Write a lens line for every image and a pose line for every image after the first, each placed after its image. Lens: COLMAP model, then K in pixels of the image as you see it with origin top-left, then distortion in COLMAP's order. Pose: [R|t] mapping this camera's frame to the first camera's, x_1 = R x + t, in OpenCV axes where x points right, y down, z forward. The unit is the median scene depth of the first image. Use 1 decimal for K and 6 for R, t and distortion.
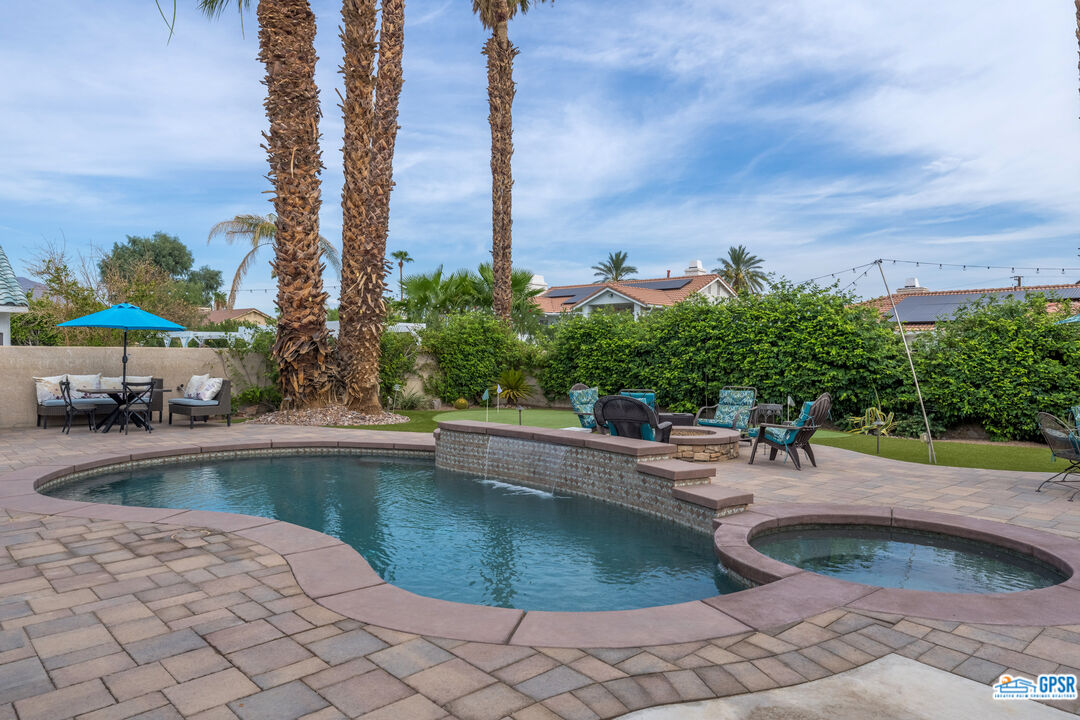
lens RADIAL K [[719.7, 0, 541.4], [0, 719.7, 356.2], [0, 0, 1]] dist [0.005868, 0.001907]
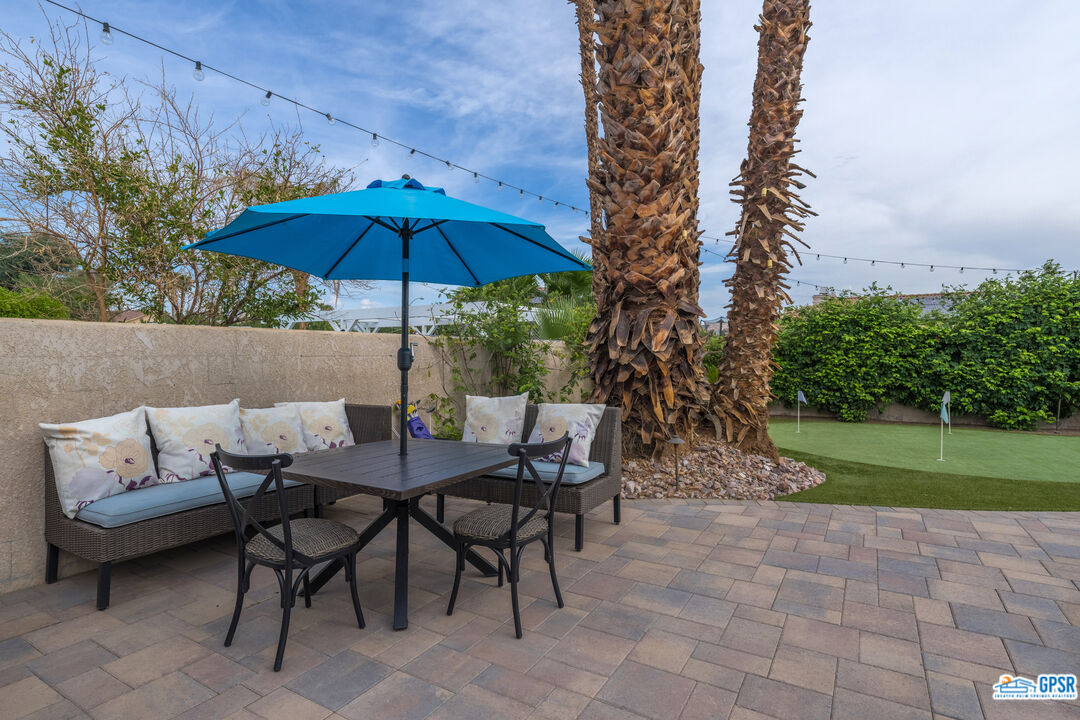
lens RADIAL K [[544.8, 0, 542.0], [0, 544.8, 357.6], [0, 0, 1]] dist [0.000610, -0.000433]
pose [[0.962102, -0.009237, 0.272532, -0.520789], [0.007921, 0.999951, 0.005927, 0.002530], [-0.272573, -0.003544, 0.962129, 0.672440]]
